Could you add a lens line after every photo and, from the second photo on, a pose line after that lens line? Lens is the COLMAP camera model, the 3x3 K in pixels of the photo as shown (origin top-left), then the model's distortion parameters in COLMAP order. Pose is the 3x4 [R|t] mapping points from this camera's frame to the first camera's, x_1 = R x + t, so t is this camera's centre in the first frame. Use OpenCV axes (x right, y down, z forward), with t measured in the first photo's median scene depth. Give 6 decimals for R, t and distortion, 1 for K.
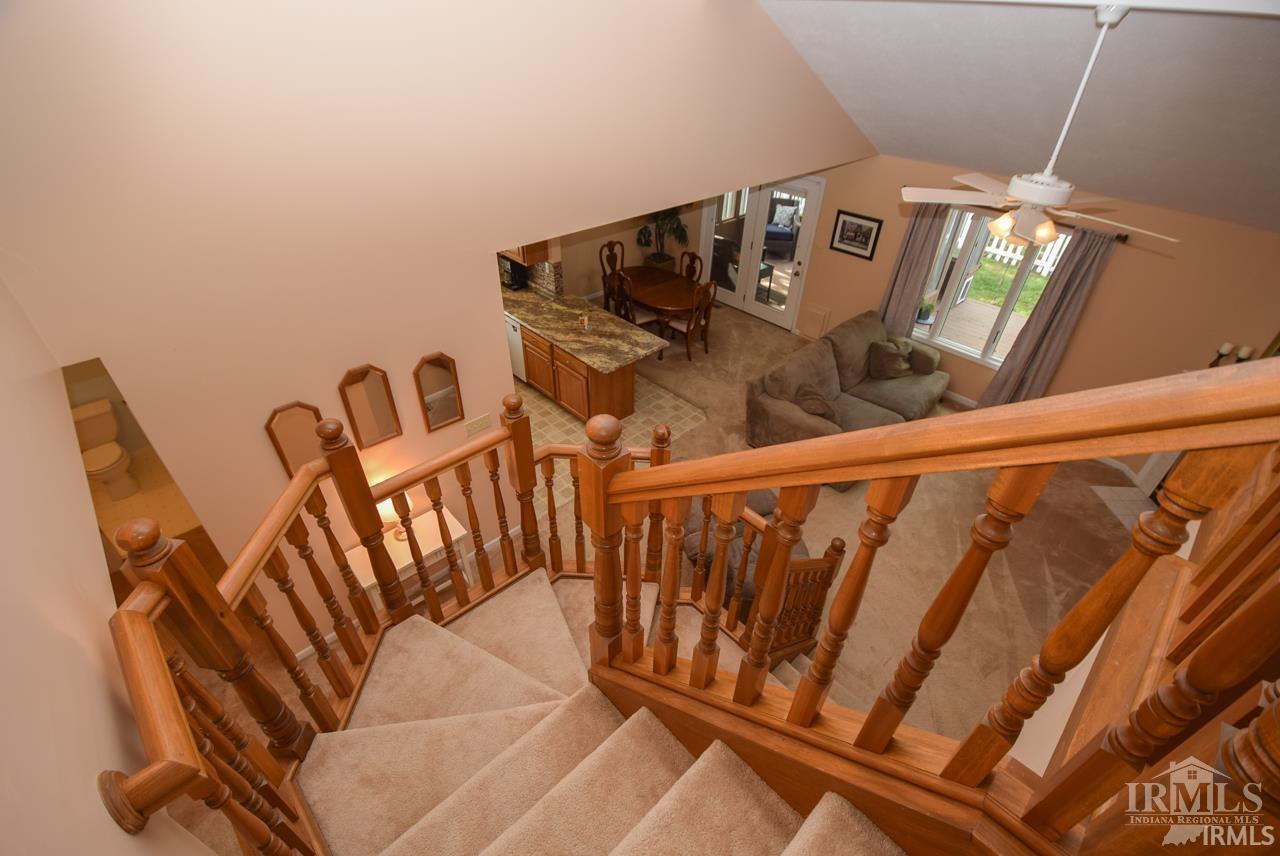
lens RADIAL K [[564.3, 0, 638.2], [0, 564.3, 435.9], [0, 0, 1]] dist [0.009854, -0.015331]
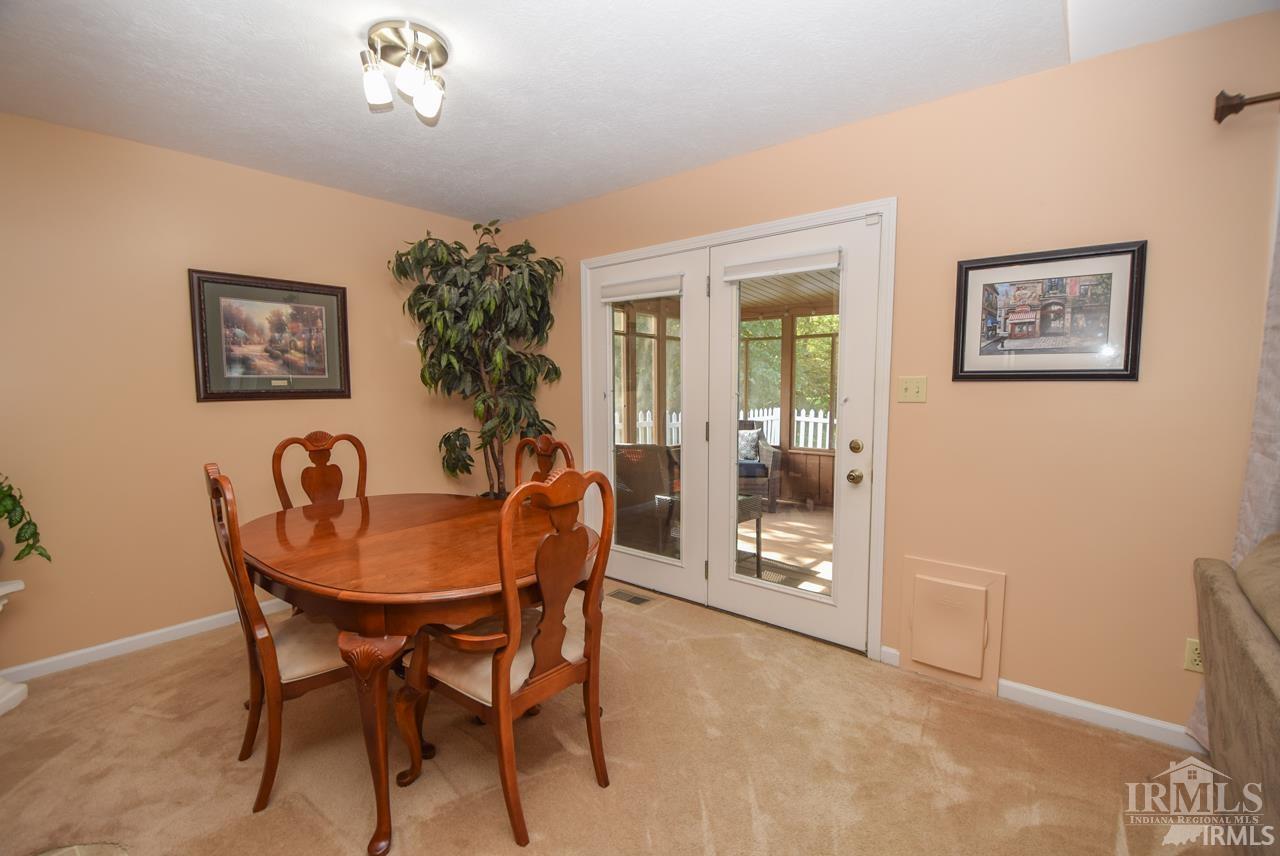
lens RADIAL K [[564.3, 0, 638.2], [0, 564.3, 435.9], [0, 0, 1]] dist [0.009854, -0.015331]
pose [[0.991583, -0.037841, 0.123816, 0.122002], [0.097142, 0.849677, -0.518278, -0.159044], [-0.085591, 0.525944, 0.846202, 0.782190]]
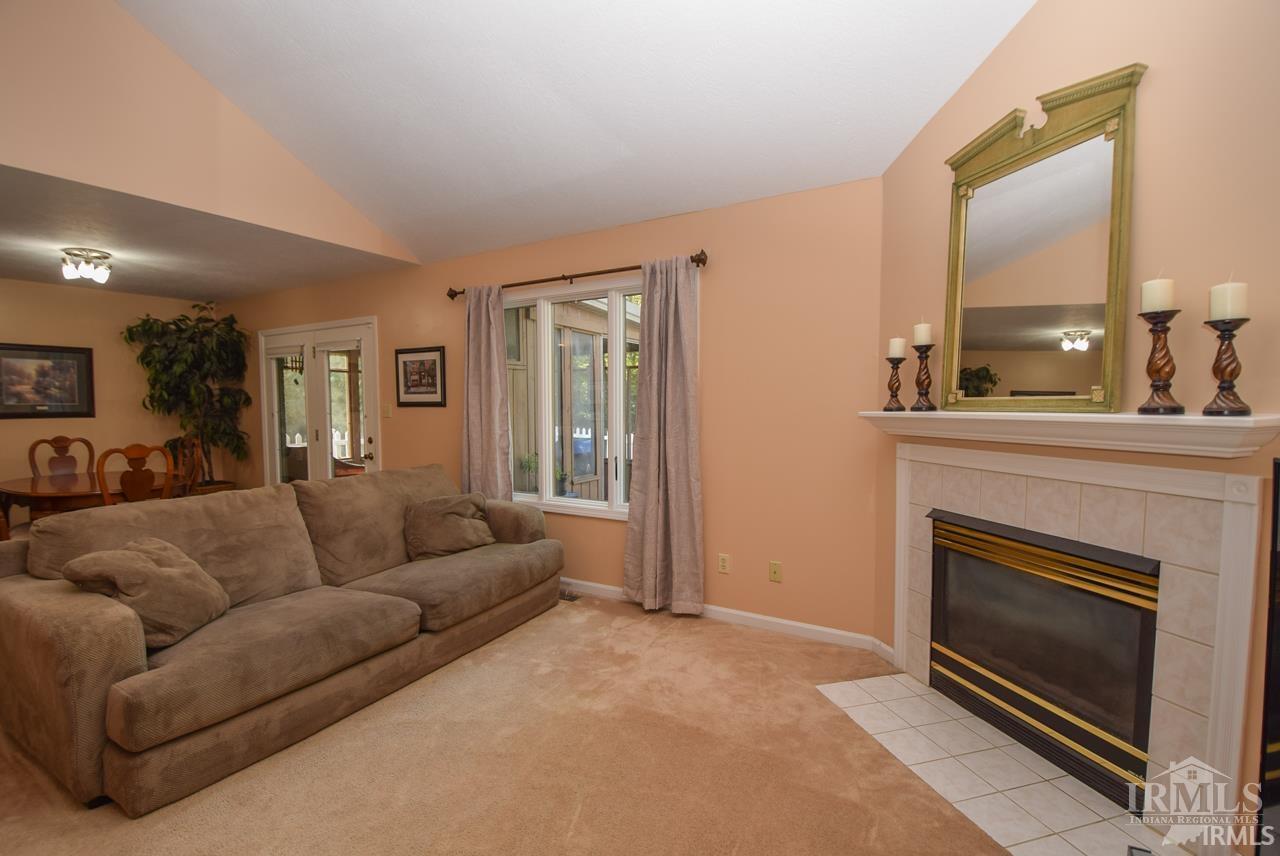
lens RADIAL K [[573.7, 0, 638.3], [0, 573.7, 438.6], [0, 0, 1]] dist [-0.000649, -0.015551]
pose [[0.957716, -0.041666, 0.284684, 0.430084], [0.192037, 0.829374, -0.524652, 0.110963], [-0.214249, 0.557138, 0.802306, 0.433458]]
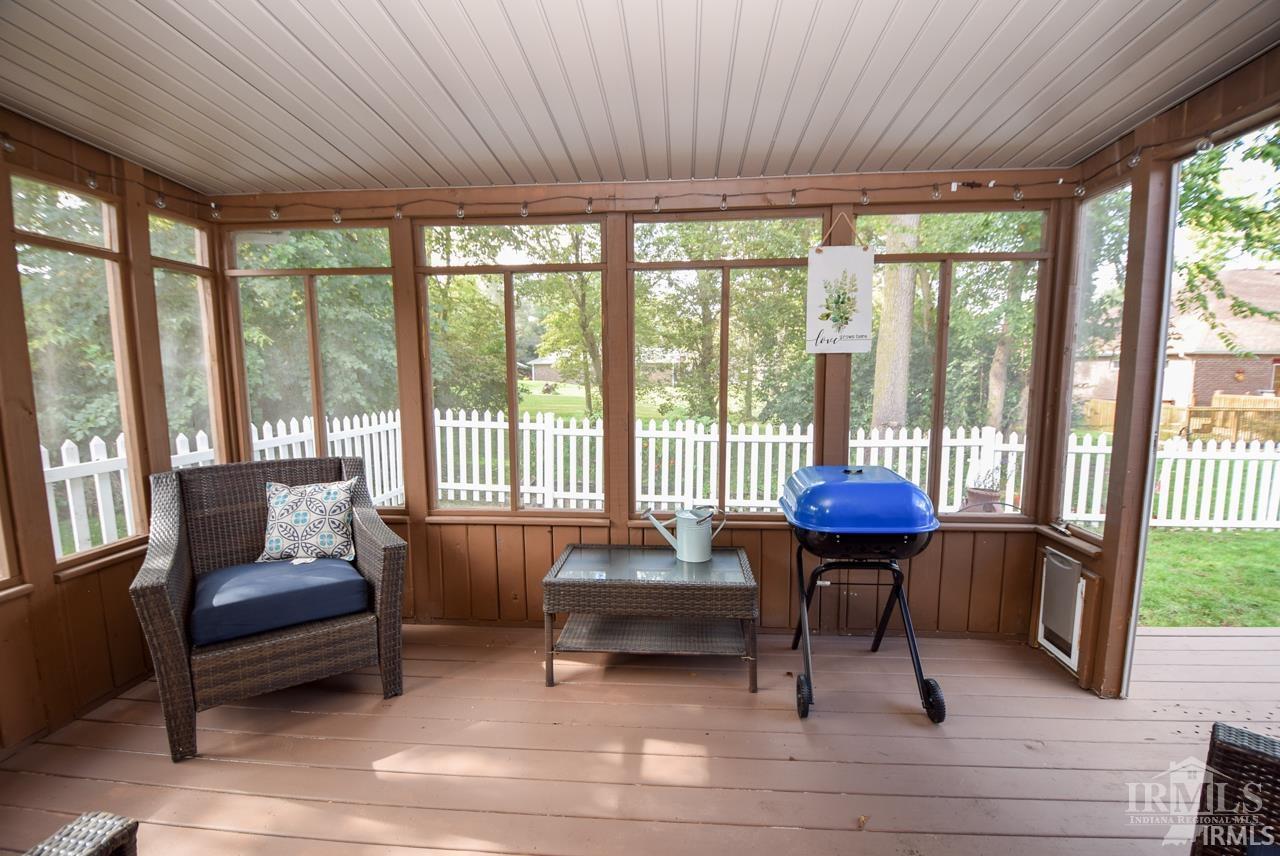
lens RADIAL K [[564.3, 0, 638.2], [0, 564.3, 435.9], [0, 0, 1]] dist [0.009854, -0.015331]
pose [[0.738825, -0.106431, 0.665440, 0.313054], [0.421530, 0.843412, -0.333121, -0.427027], [-0.525786, 0.526621, 0.667997, 1.138557]]
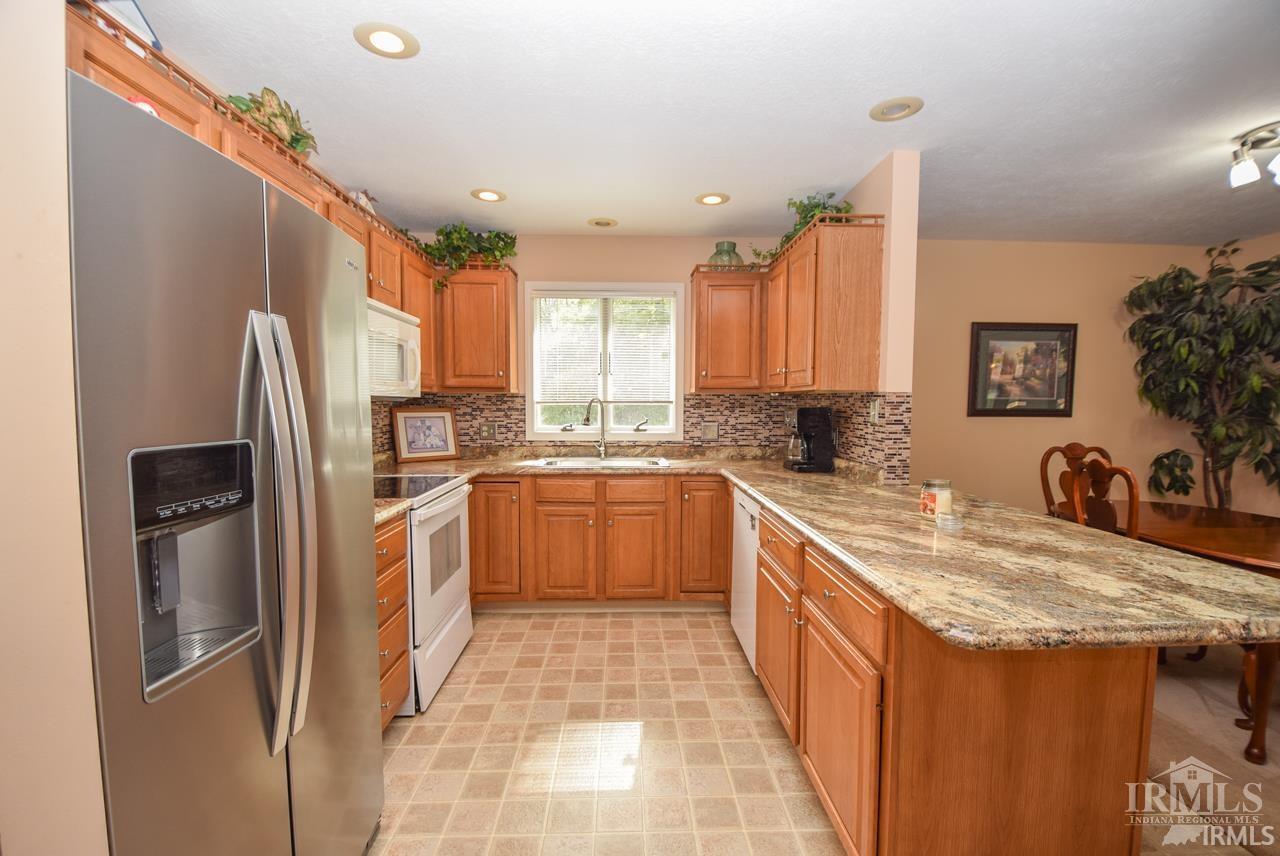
lens RADIAL K [[573.7, 0, 638.3], [0, 573.7, 438.6], [0, 0, 1]] dist [-0.000649, -0.015551]
pose [[0.751173, 0.023118, -0.659700, -0.012607], [-0.388660, 0.823283, -0.413701, -0.036893], [0.533556, 0.567160, 0.627413, 0.615728]]
